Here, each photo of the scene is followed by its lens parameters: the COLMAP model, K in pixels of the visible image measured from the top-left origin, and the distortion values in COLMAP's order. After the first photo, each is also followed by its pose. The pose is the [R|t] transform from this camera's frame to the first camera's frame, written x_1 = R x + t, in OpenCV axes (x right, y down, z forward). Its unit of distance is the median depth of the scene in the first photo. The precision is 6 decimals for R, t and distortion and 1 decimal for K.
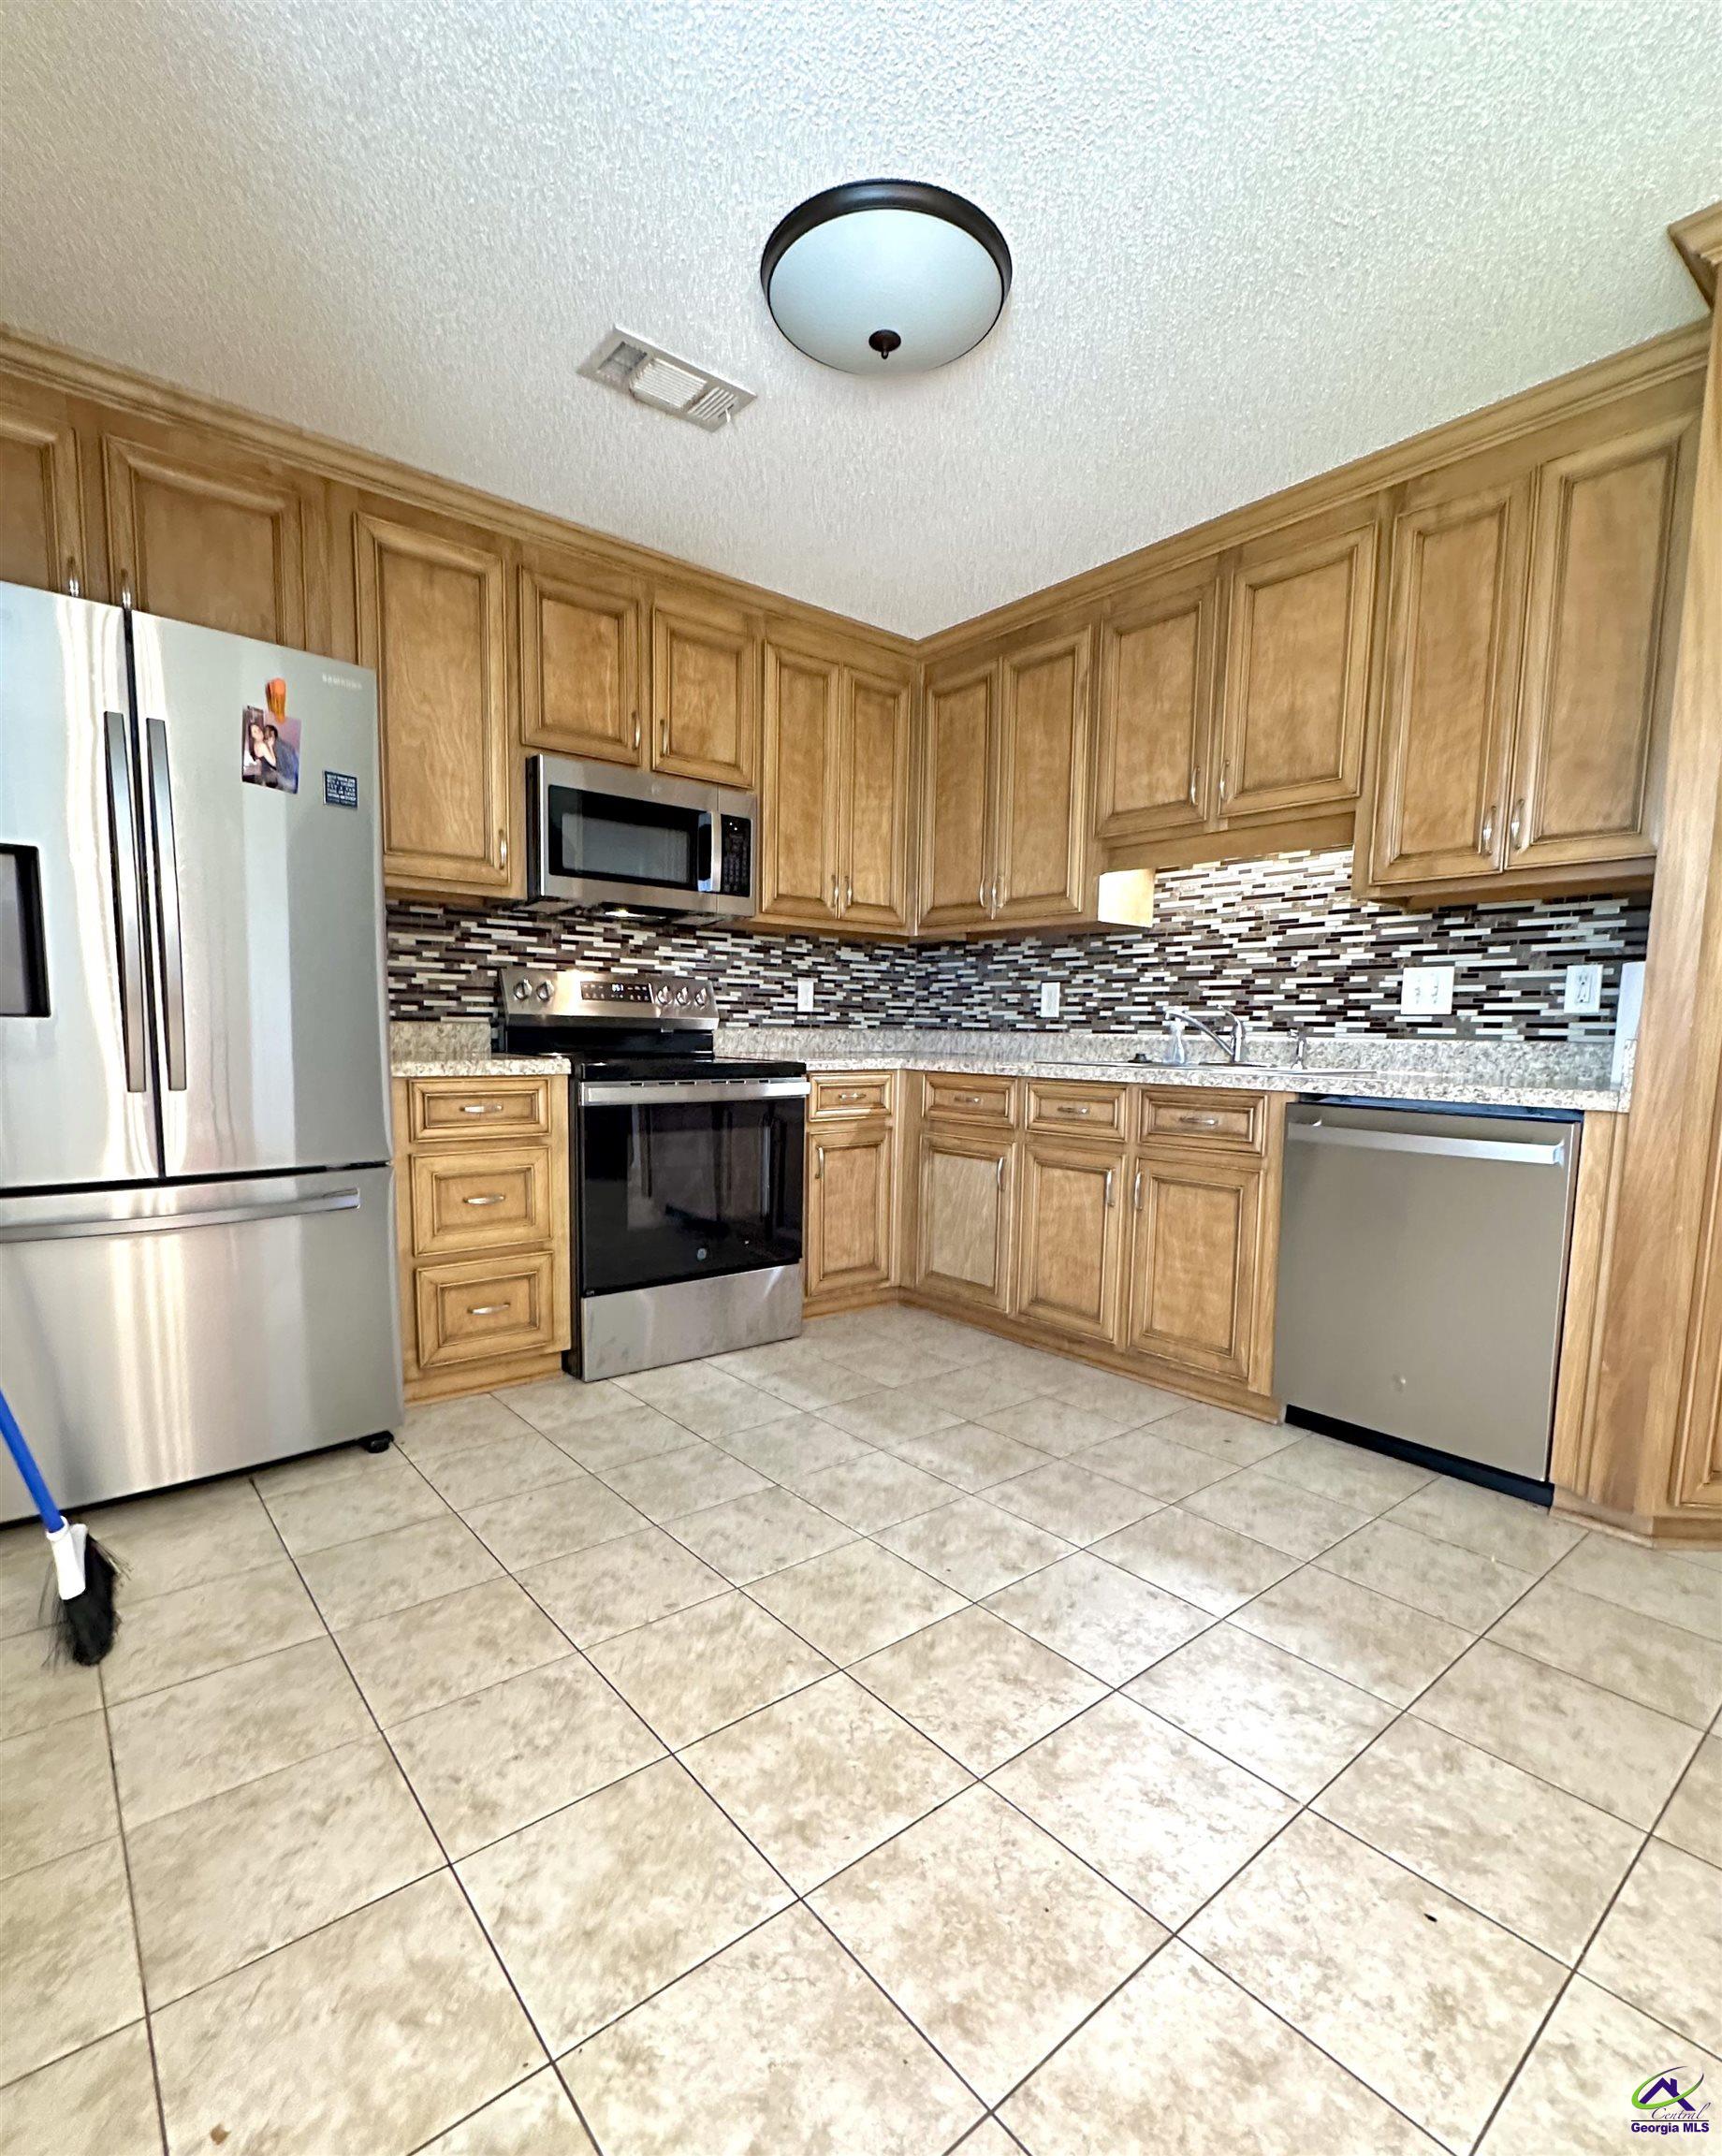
lens RADIAL K [[1021.2, 0, 852.7], [0, 1021.2, 1155.7], [0, 0, 1]] dist [-0.002350, -0.000261]
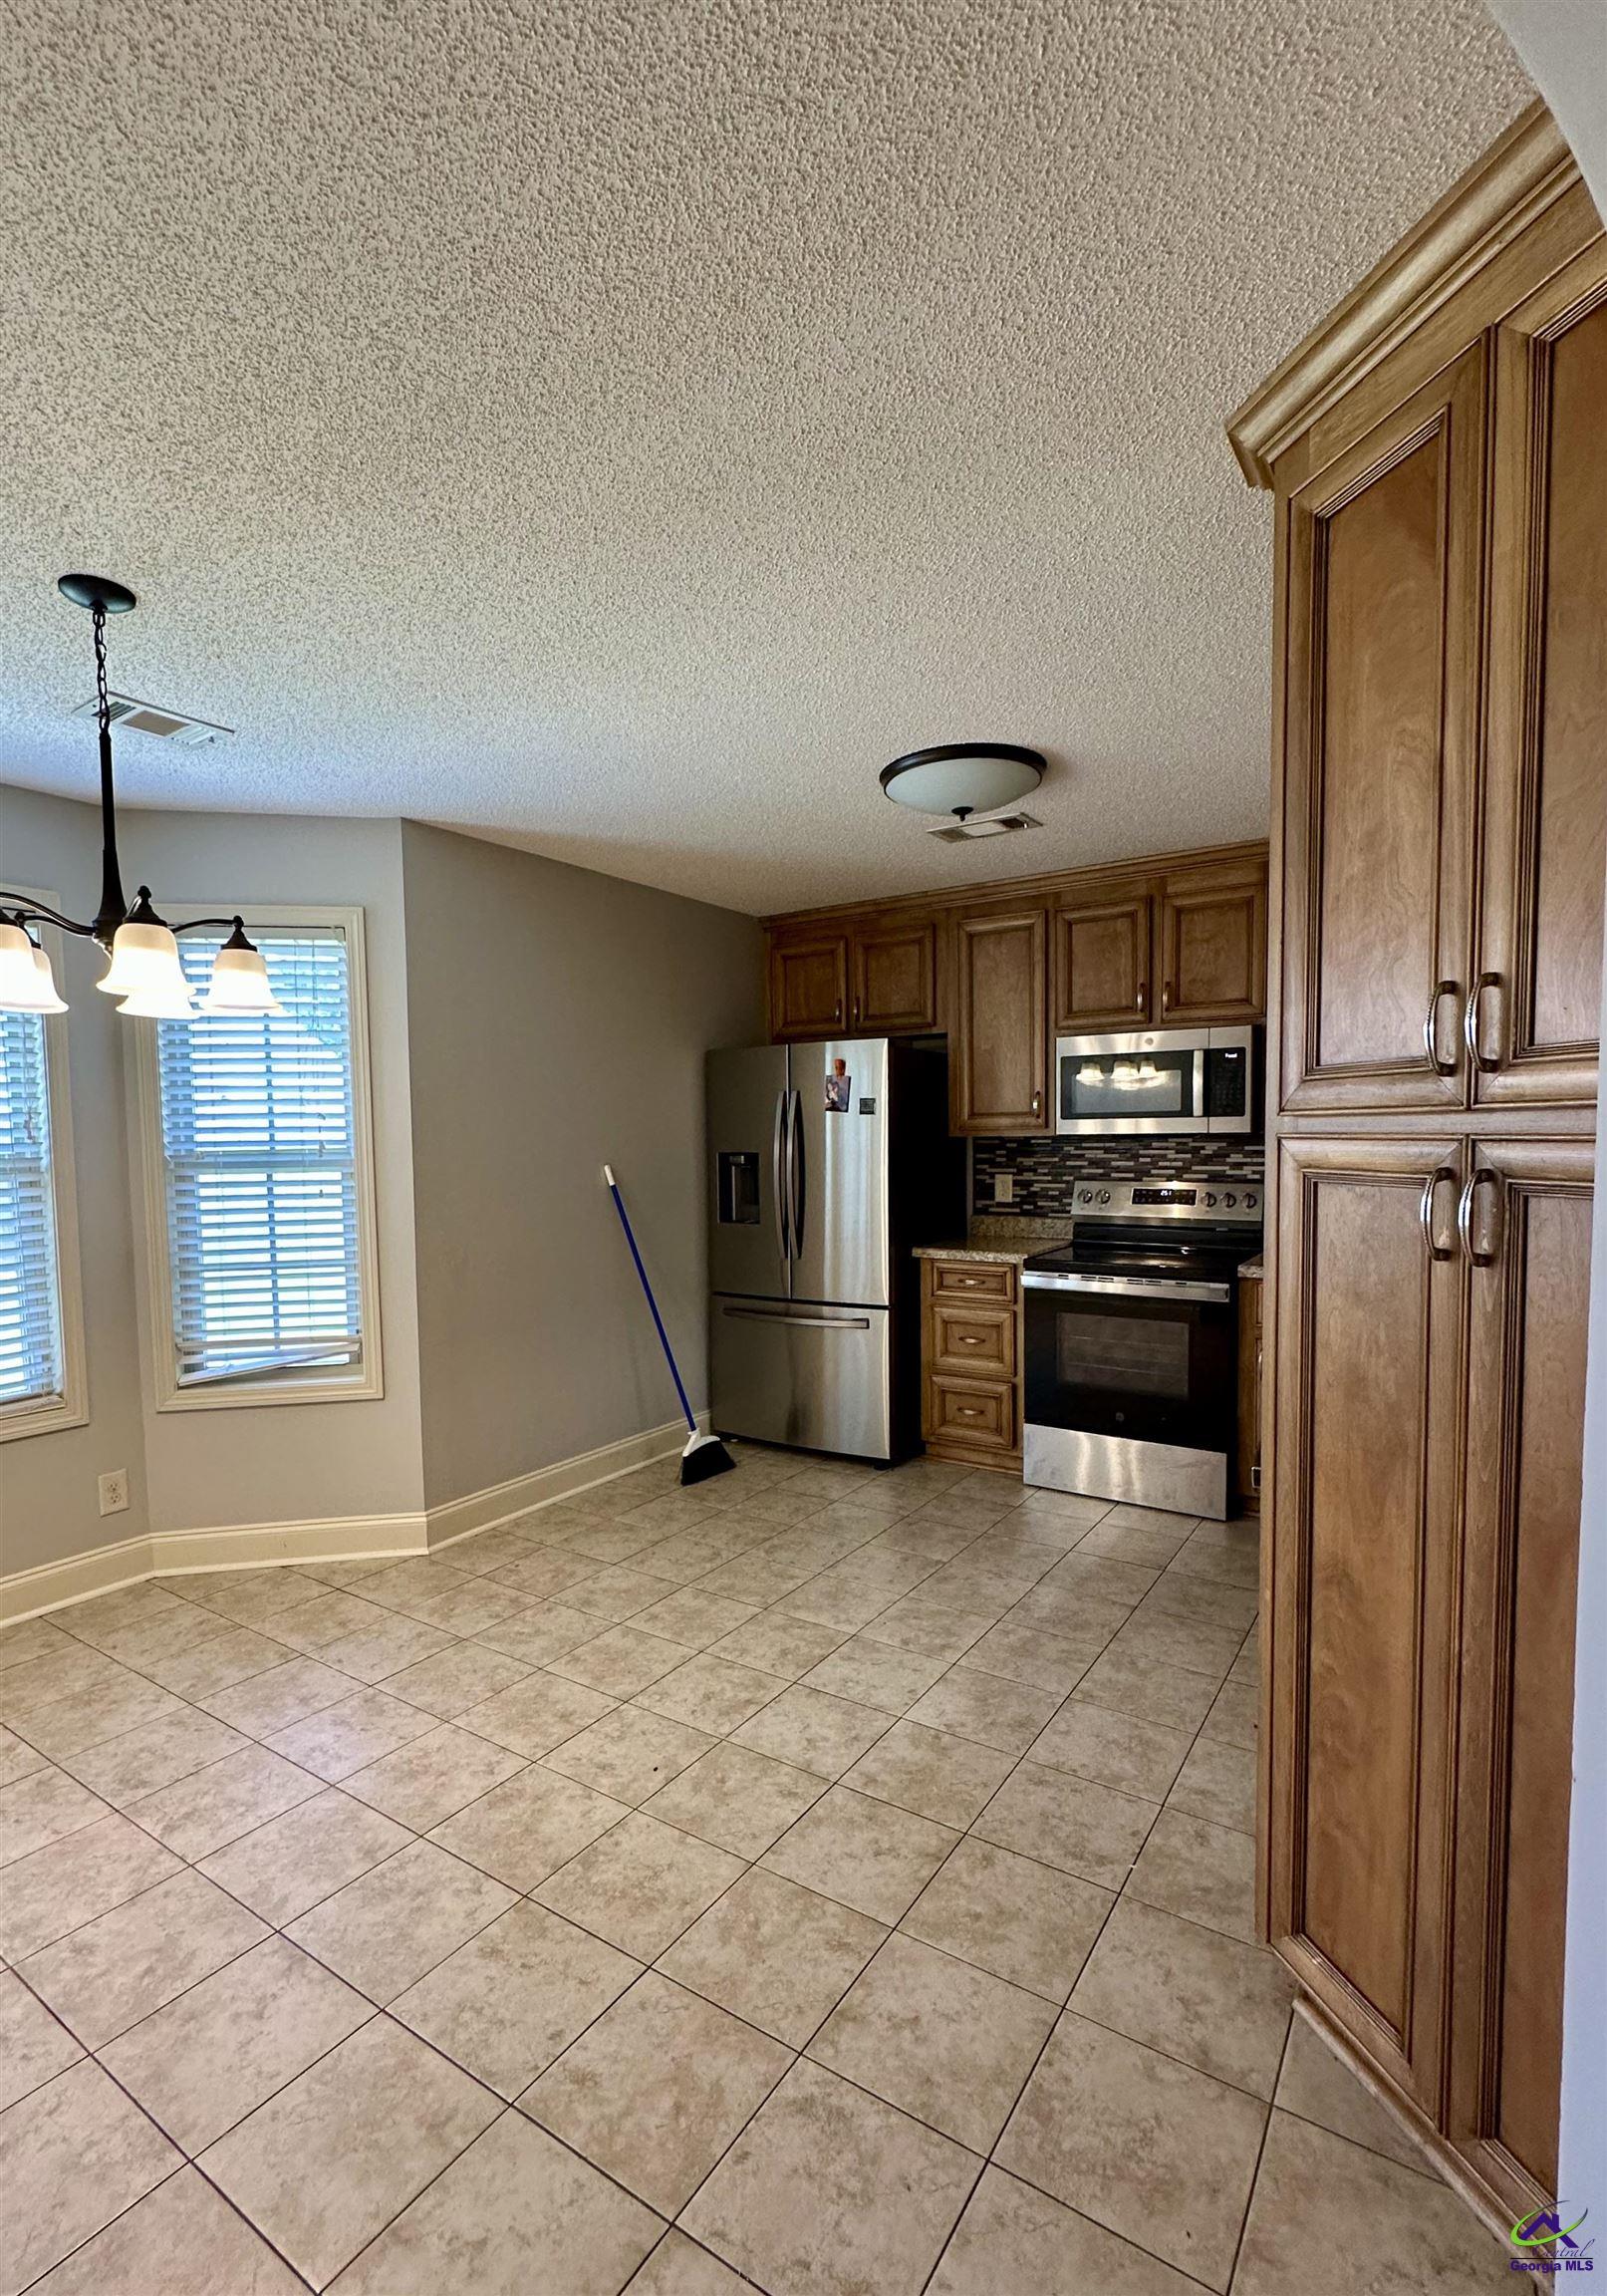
lens RADIAL K [[1042.4, 0, 753.6], [0, 1042.4, 1224.1], [0, 0, 1]] dist [0.000319, -0.000074]
pose [[0.265036, 0.060644, -0.962330, 1.222811], [-0.099110, 0.994448, 0.035372, -0.178572], [0.959132, 0.086001, 0.269574, 0.281966]]
